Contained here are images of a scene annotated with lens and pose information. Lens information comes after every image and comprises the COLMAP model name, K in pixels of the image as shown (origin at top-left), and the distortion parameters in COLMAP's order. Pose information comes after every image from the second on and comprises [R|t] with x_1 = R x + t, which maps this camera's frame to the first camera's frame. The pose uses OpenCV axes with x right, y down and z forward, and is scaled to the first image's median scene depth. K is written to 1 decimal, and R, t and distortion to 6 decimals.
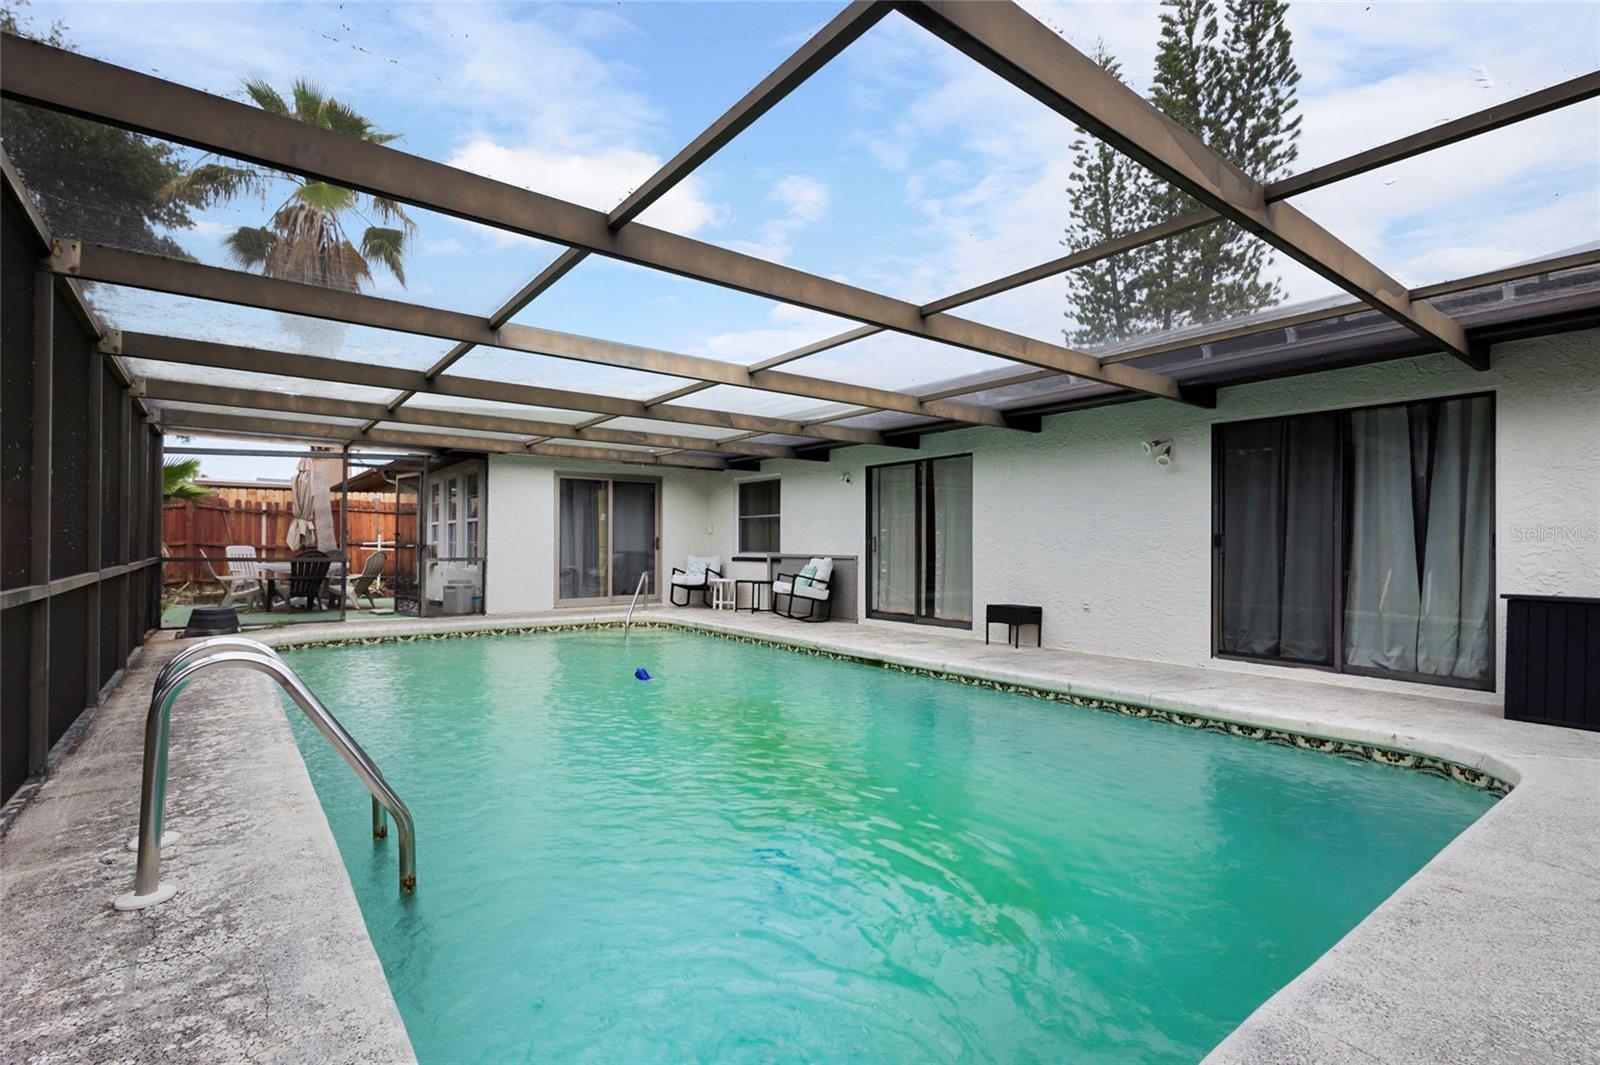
lens RADIAL K [[745.0, 0, 810.9], [0, 745.0, 541.1], [0, 0, 1]] dist [0.001366, -0.002671]
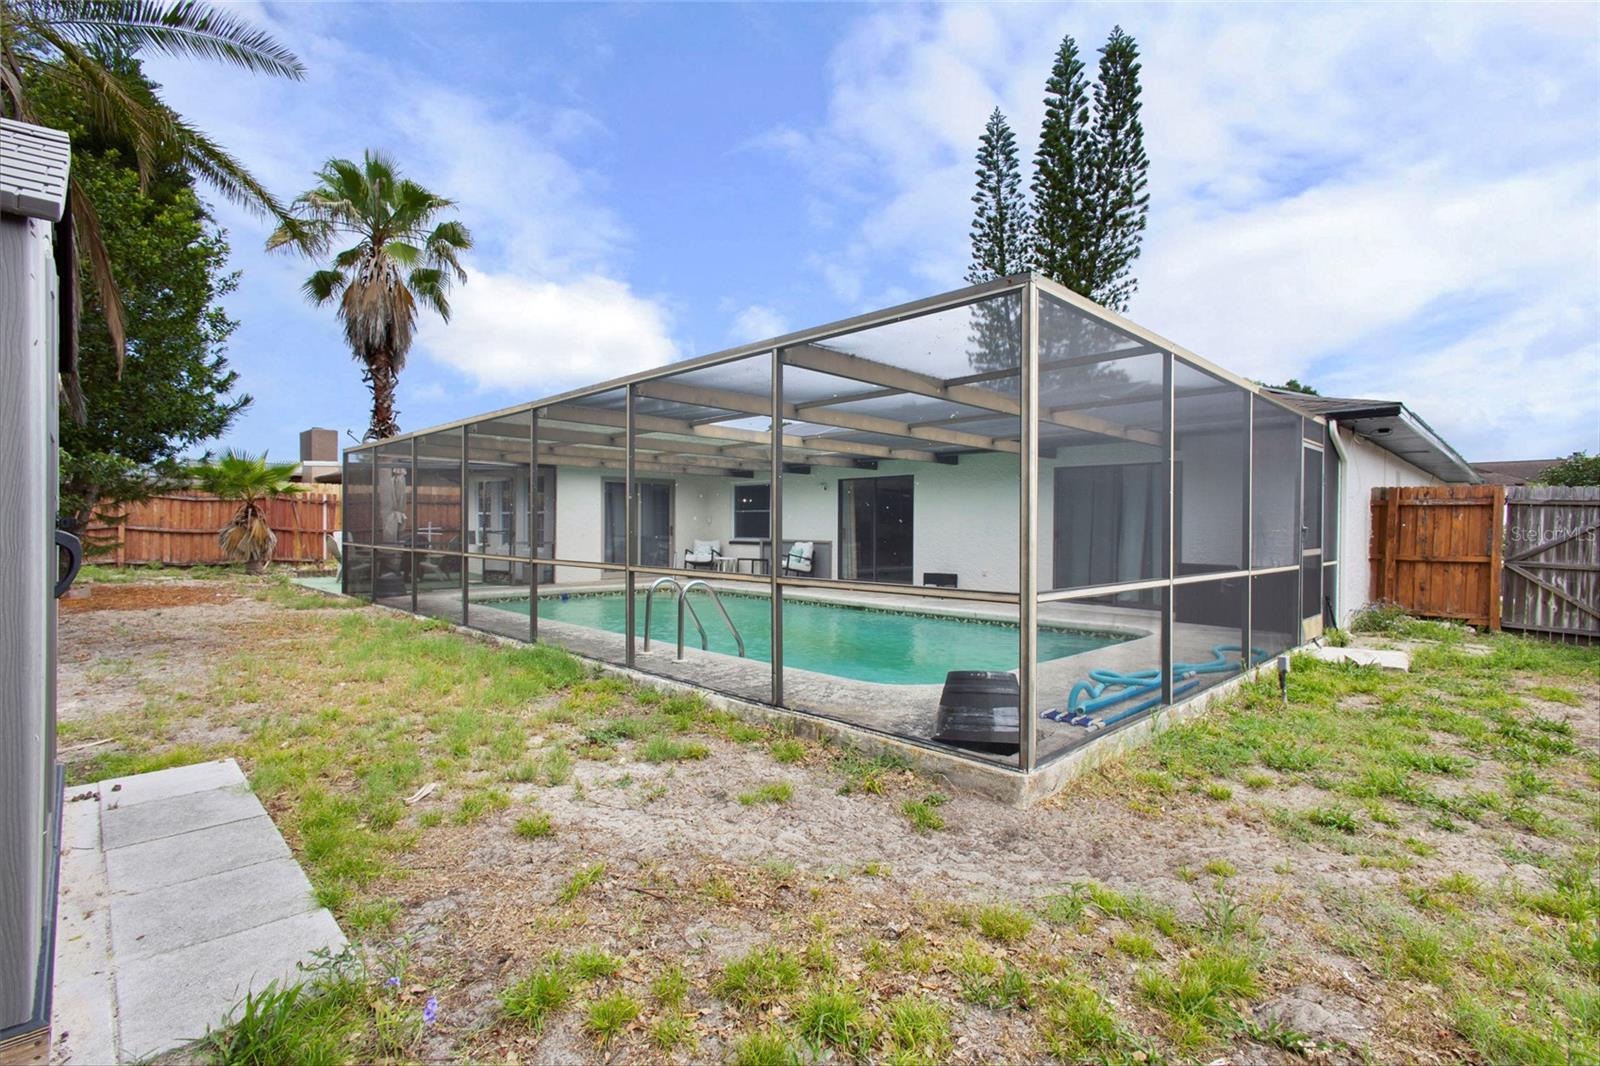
lens RADIAL K [[745.0, 0, 809.3], [0, 745.0, 531.8], [0, 0, 1]] dist [0.001366, -0.002671]
pose [[0.992182, 0.002574, 0.124770, -0.075216], [-0.004424, 0.999884, 0.014545, -0.008825], [-0.124718, -0.014984, 0.992079, -0.200323]]
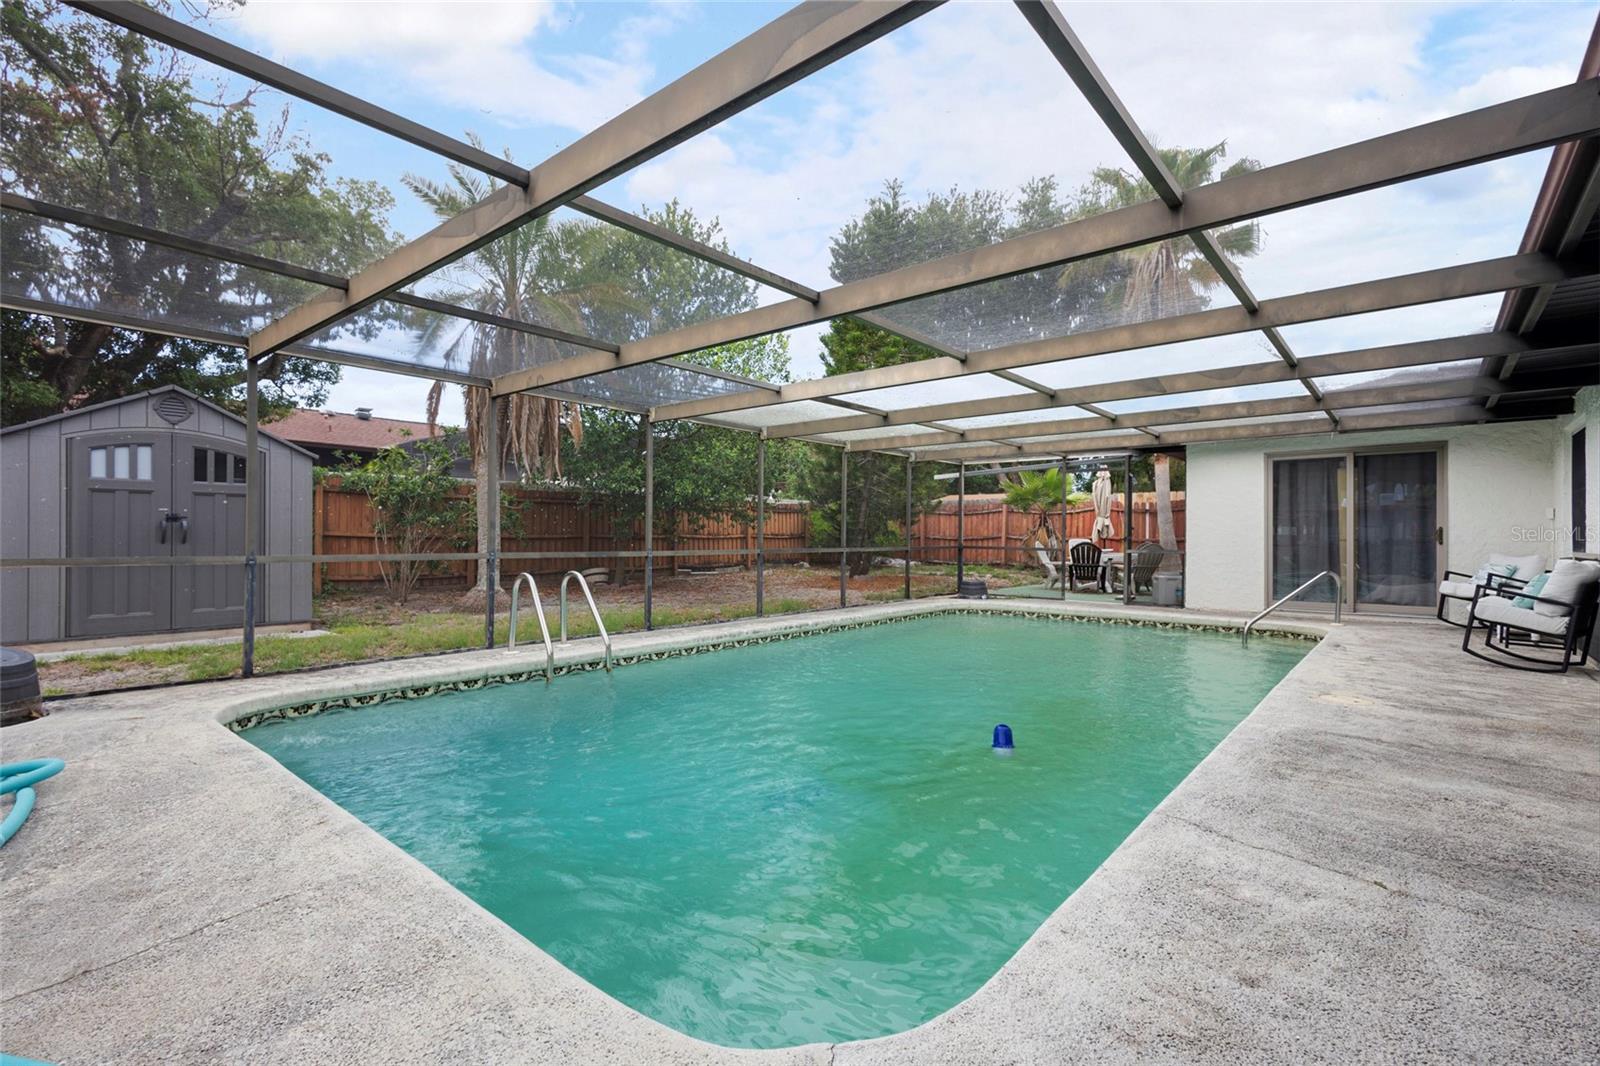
lens RADIAL K [[745.0, 0, 798.4], [0, 745.0, 531.8], [0, 0, 1]] dist [0.001366, -0.002671]
pose [[0.199748, -0.010187, -0.979794, 0.217870], [0.002766, 0.999948, -0.009833, 0.002750], [0.979843, -0.000746, 0.199766, 0.151413]]
